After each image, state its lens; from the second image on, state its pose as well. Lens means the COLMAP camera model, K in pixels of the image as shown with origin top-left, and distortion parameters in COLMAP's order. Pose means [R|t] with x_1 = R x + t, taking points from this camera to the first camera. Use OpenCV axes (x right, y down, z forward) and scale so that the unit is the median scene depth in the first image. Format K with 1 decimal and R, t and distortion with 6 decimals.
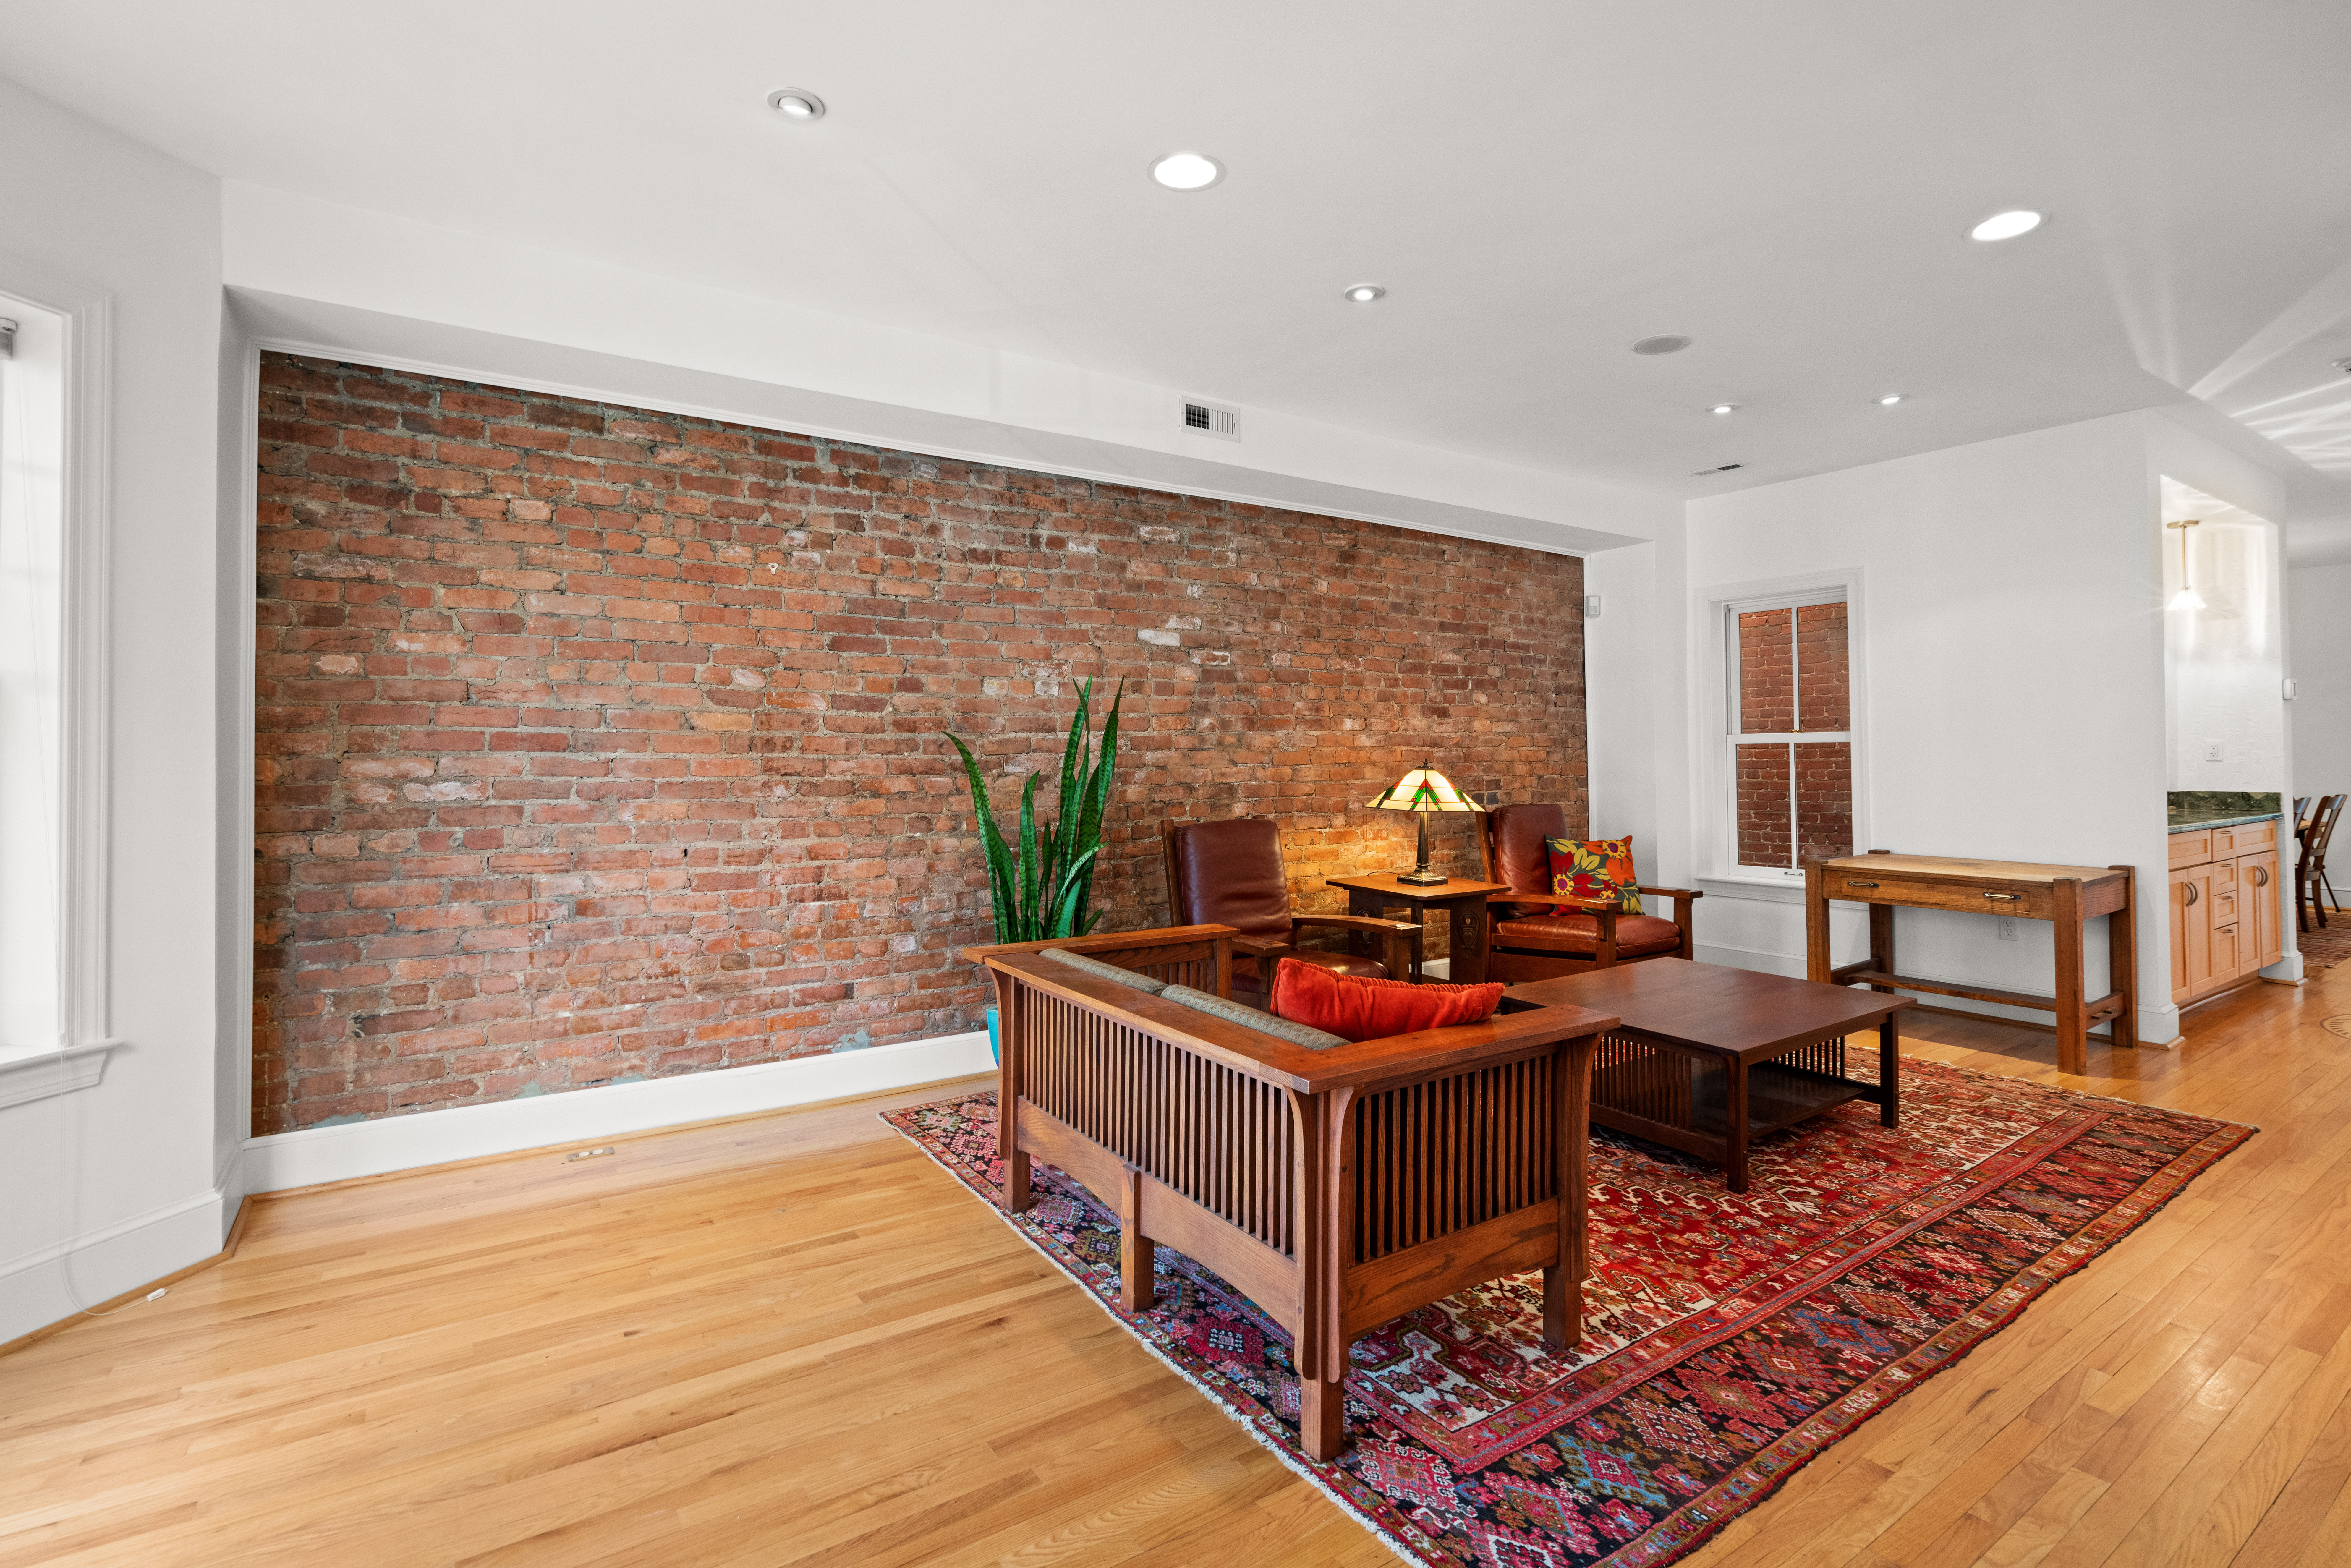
lens RADIAL K [[1077.0, 0, 1172.4], [0, 1077.0, 763.6], [0, 0, 1]] dist [-0.004575, 0.003058]
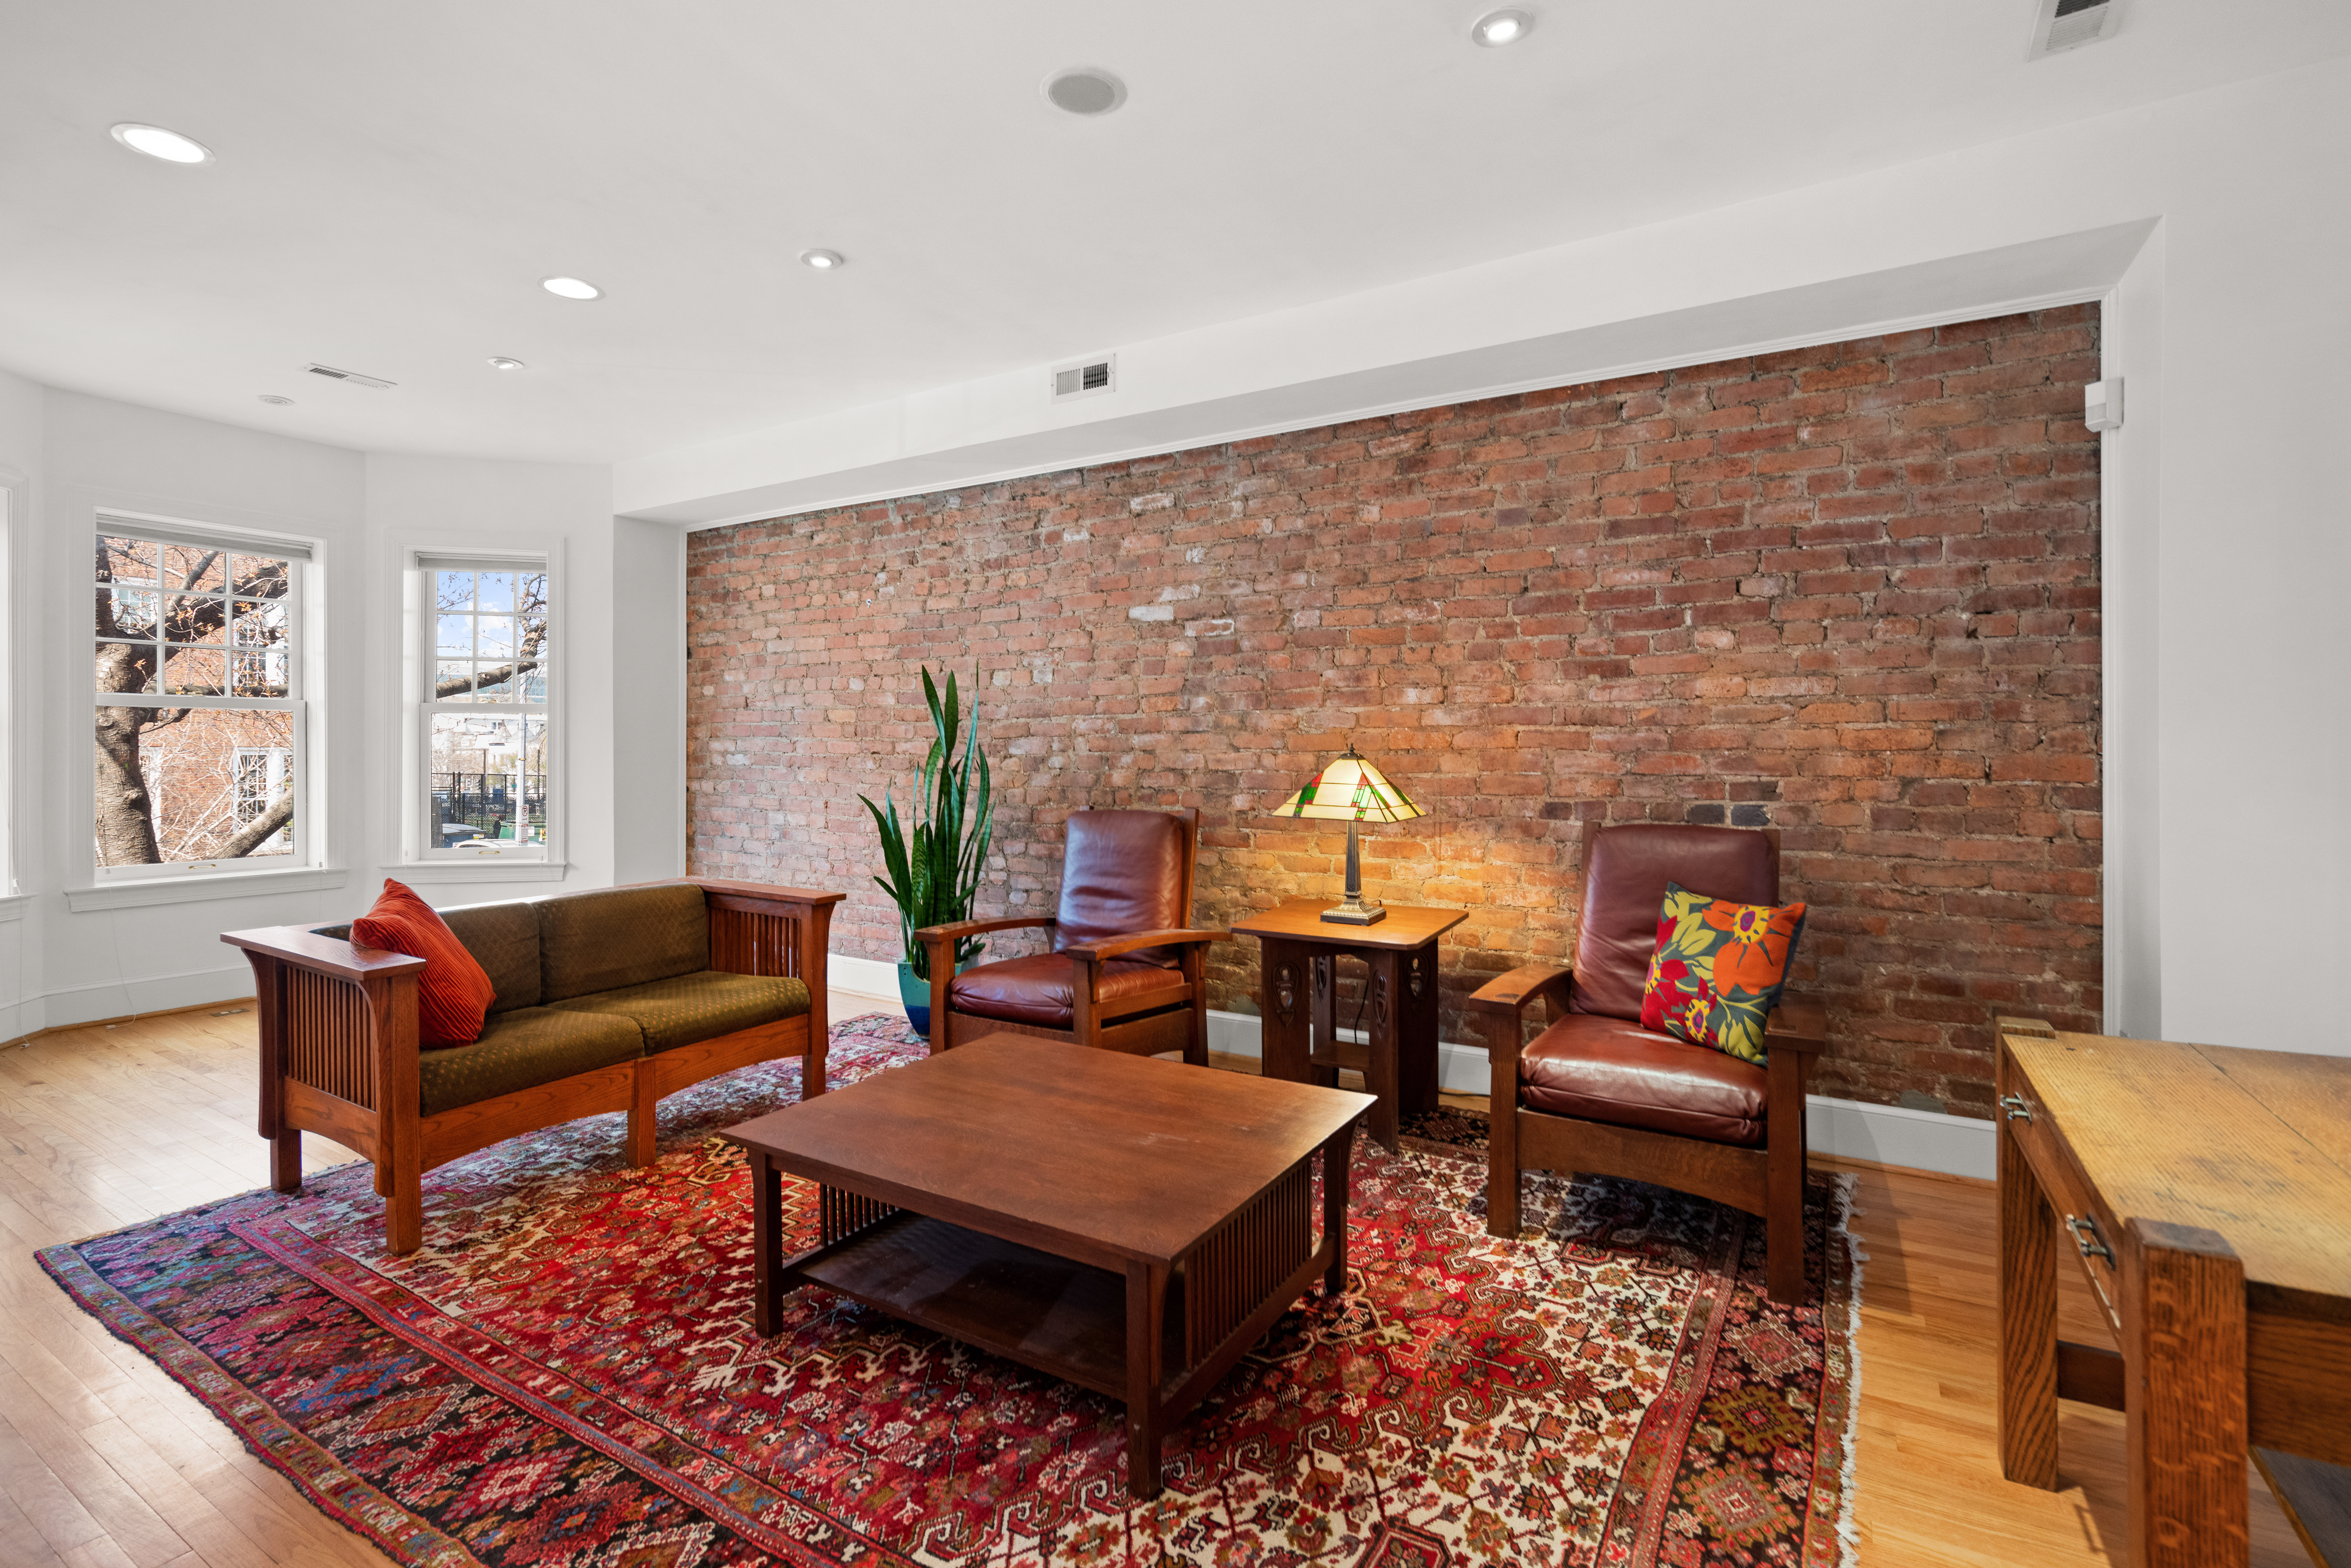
lens RADIAL K [[1077.0, 0, 1167.9], [0, 1077.0, 772.6], [0, 0, 1]] dist [-0.004575, 0.003058]
pose [[0.425236, 0.026745, -0.904687, 0.855232], [-0.008814, 0.999638, 0.025409, -0.002299], [0.905040, -0.002831, 0.425318, 0.619684]]
